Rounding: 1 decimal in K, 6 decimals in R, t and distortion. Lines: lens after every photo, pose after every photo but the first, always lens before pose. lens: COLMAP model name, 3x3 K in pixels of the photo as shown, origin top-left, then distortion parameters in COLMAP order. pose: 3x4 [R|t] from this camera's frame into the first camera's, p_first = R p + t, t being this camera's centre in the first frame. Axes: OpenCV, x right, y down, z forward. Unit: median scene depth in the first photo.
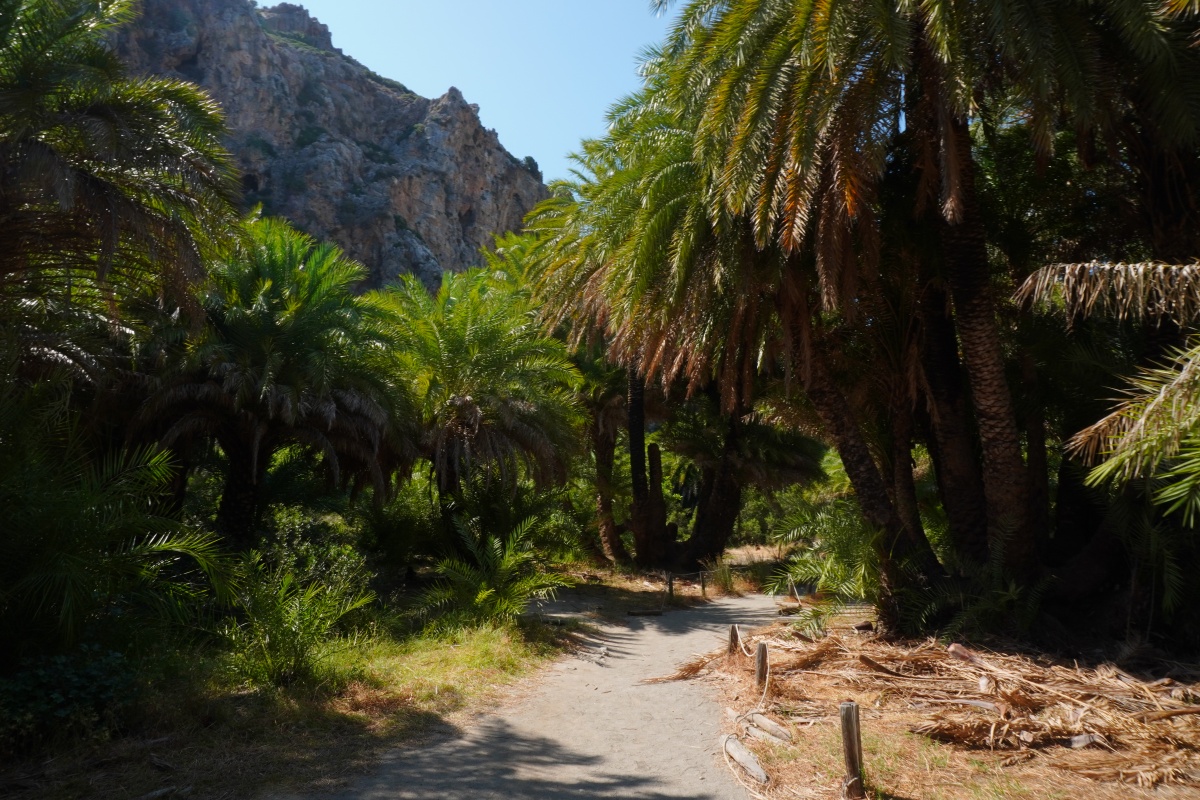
lens RADIAL K [[793.5, 0, 600.0], [0, 793.5, 400.0], [0, 0, 1]] dist [-0.066139, 0.047742]
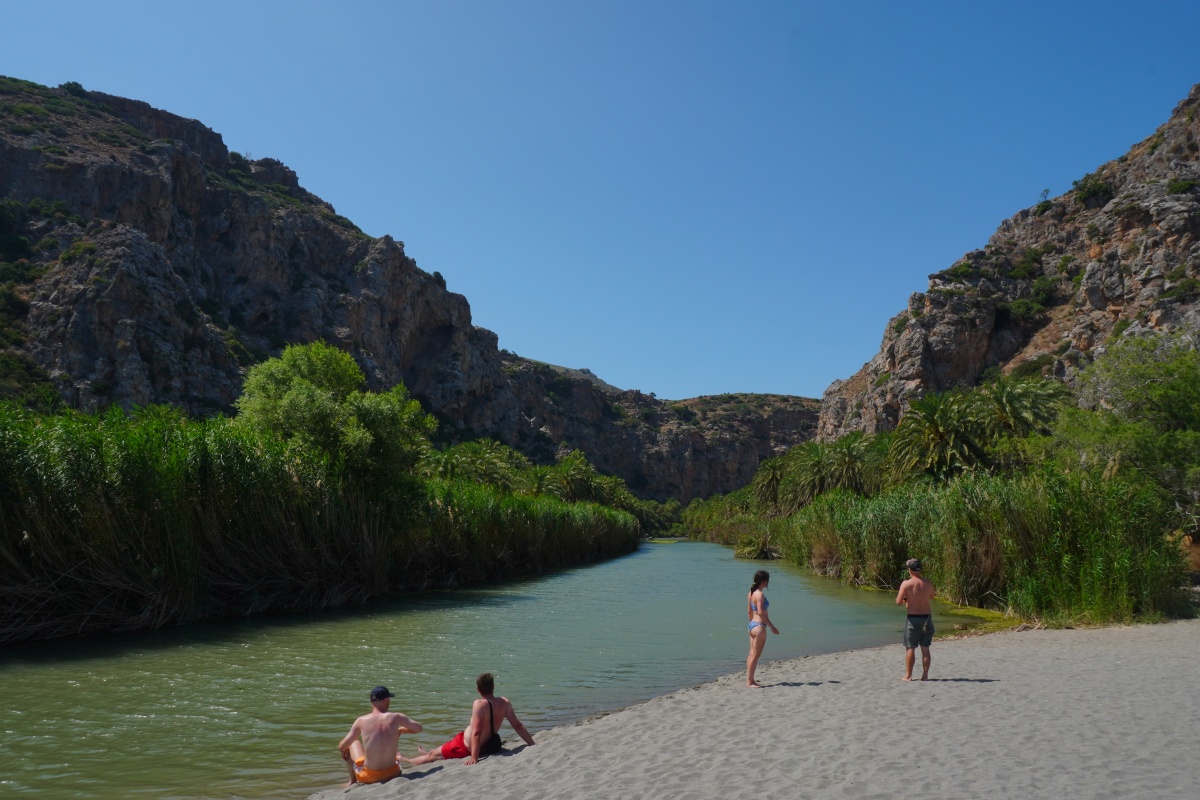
lens RADIAL K [[793.5, 0, 600.0], [0, 793.5, 400.0], [0, 0, 1]] dist [-0.066139, 0.047742]
pose [[0.991166, 0.036206, 0.127592, 0.036041], [-0.035043, 0.999321, -0.011347, -0.087769], [-0.127916, 0.006775, 0.991762, -0.568049]]
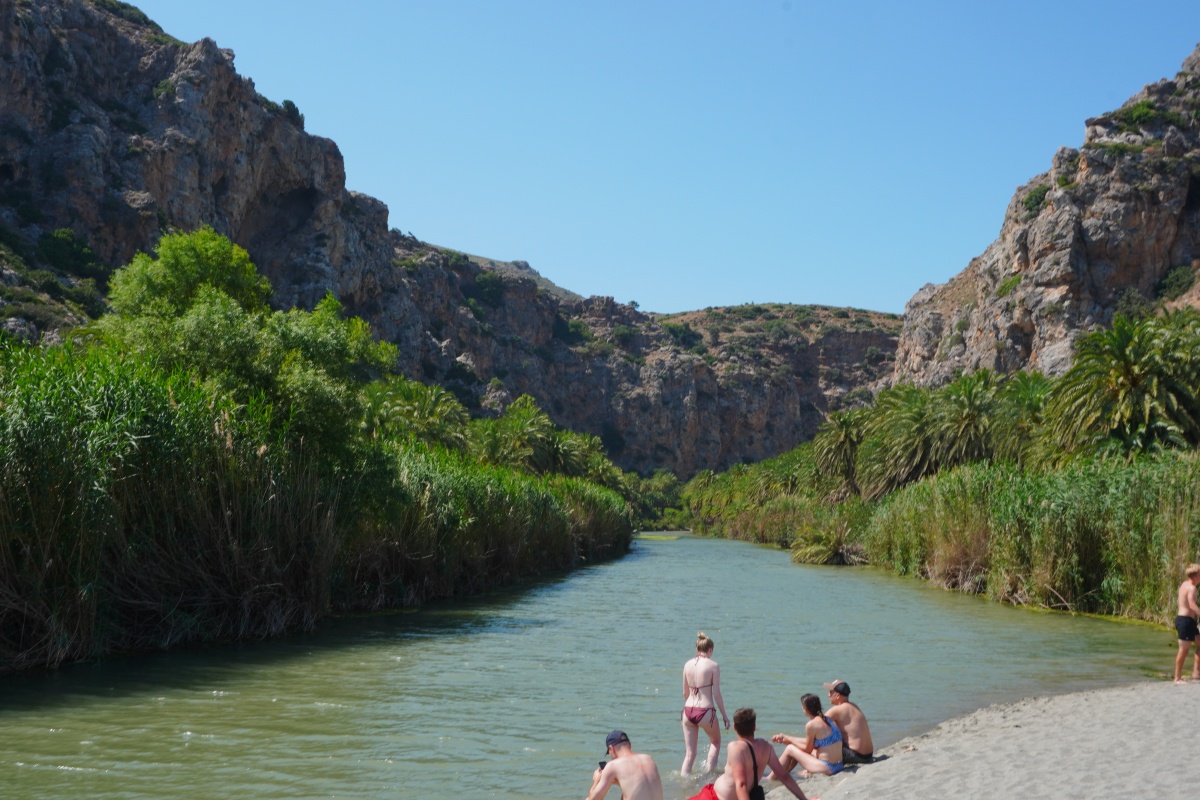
lens RADIAL K [[1271.5, 0, 600.0], [0, 1271.5, 400.0], [0, 0, 1]] dist [-0.028326, 0.032613]
pose [[0.983938, 0.033190, 0.175399, 0.017775], [-0.043646, 0.997471, 0.056093, -0.088859], [-0.173094, -0.062847, 0.982898, -0.575973]]
